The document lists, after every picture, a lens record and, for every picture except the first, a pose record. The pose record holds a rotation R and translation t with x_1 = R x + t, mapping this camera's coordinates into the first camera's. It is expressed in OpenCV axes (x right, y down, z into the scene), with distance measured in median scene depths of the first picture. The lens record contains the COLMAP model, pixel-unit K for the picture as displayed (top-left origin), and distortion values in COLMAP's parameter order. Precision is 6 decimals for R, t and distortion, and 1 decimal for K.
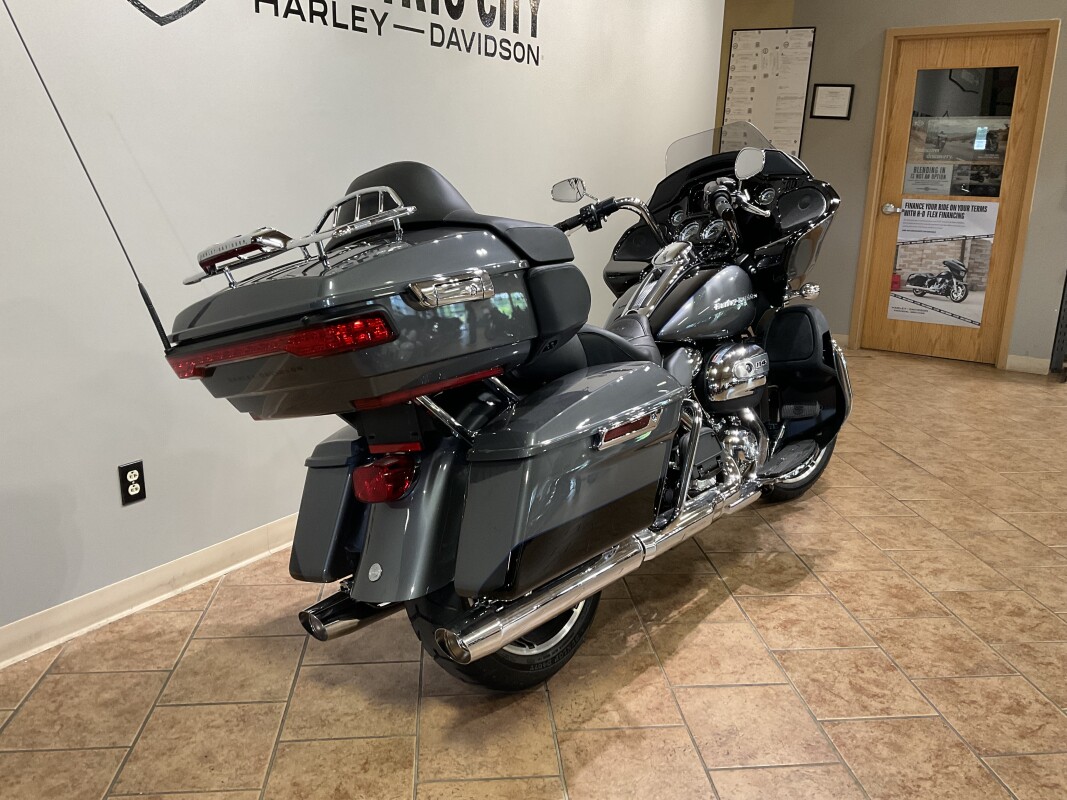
lens RADIAL K [[880.7, 0, 528.6], [0, 880.7, 401.4], [0, 0, 1]] dist [0.053532, -0.100311]
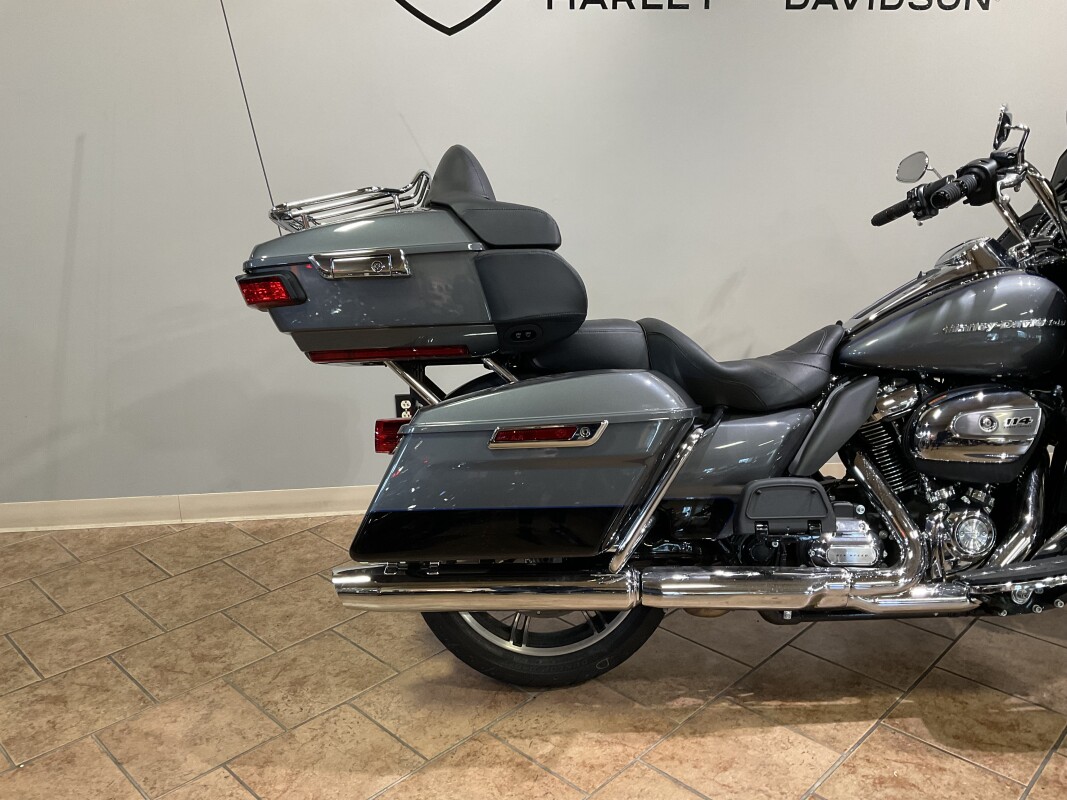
lens RADIAL K [[880.7, 0, 528.6], [0, 880.7, 401.4], [0, 0, 1]] dist [0.053532, -0.100311]
pose [[0.643773, 0.181181, -0.743458, 0.503641], [-0.169042, 0.981235, 0.092751, -0.055725], [0.746312, 0.065965, 0.662320, 0.257884]]
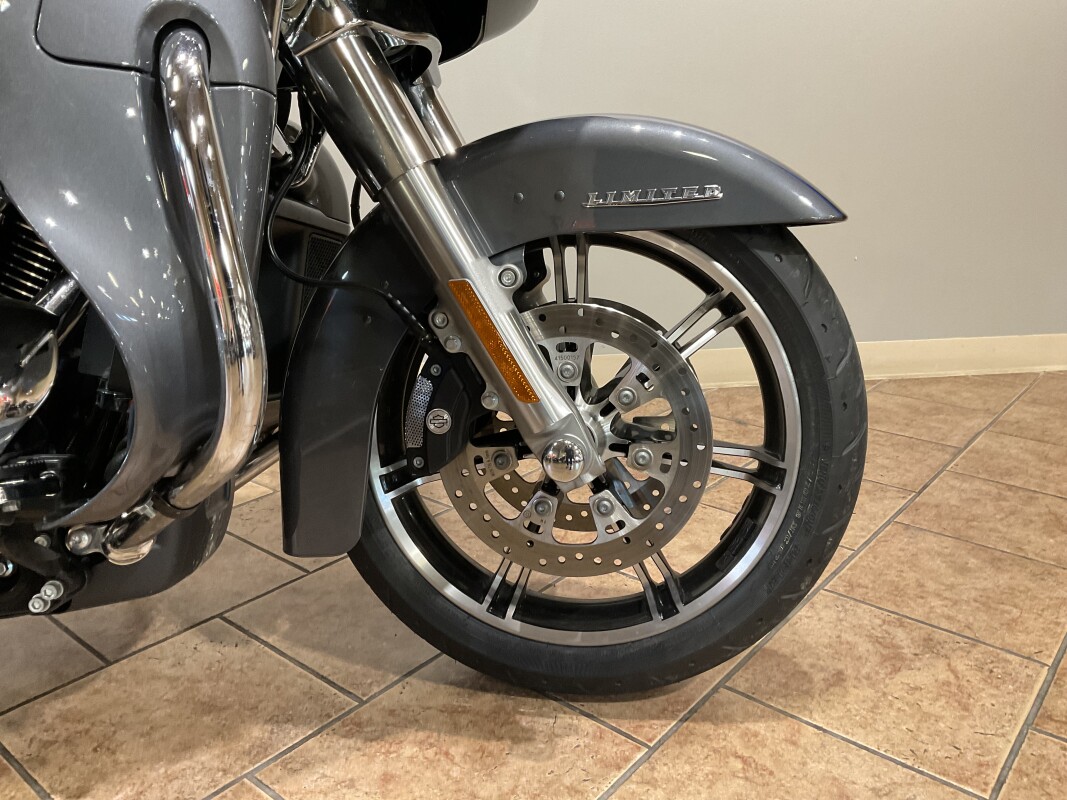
lens RADIAL K [[880.7, 0, 528.6], [0, 880.7, 401.4], [0, 0, 1]] dist [0.053532, -0.100311]
pose [[0.702484, 0.191866, -0.685350, 0.574651], [-0.164800, 0.980656, 0.105617, -0.022416], [0.692357, 0.038751, 0.720514, 0.922977]]
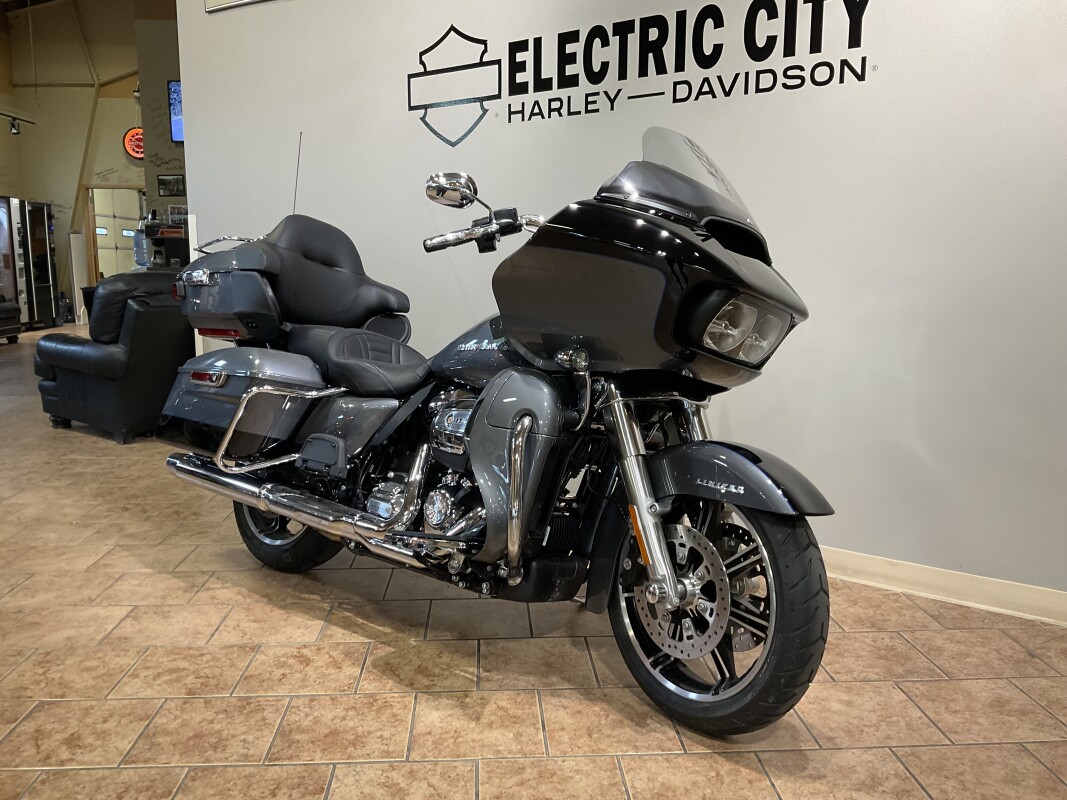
lens RADIAL K [[880.7, 0, 528.6], [0, 880.7, 401.4], [0, 0, 1]] dist [0.053532, -0.100311]
pose [[-0.043748, 0.131469, -0.990355, 1.045783], [-0.259132, 0.955883, 0.138340, -0.185575], [0.964851, 0.262684, -0.007750, 1.022281]]
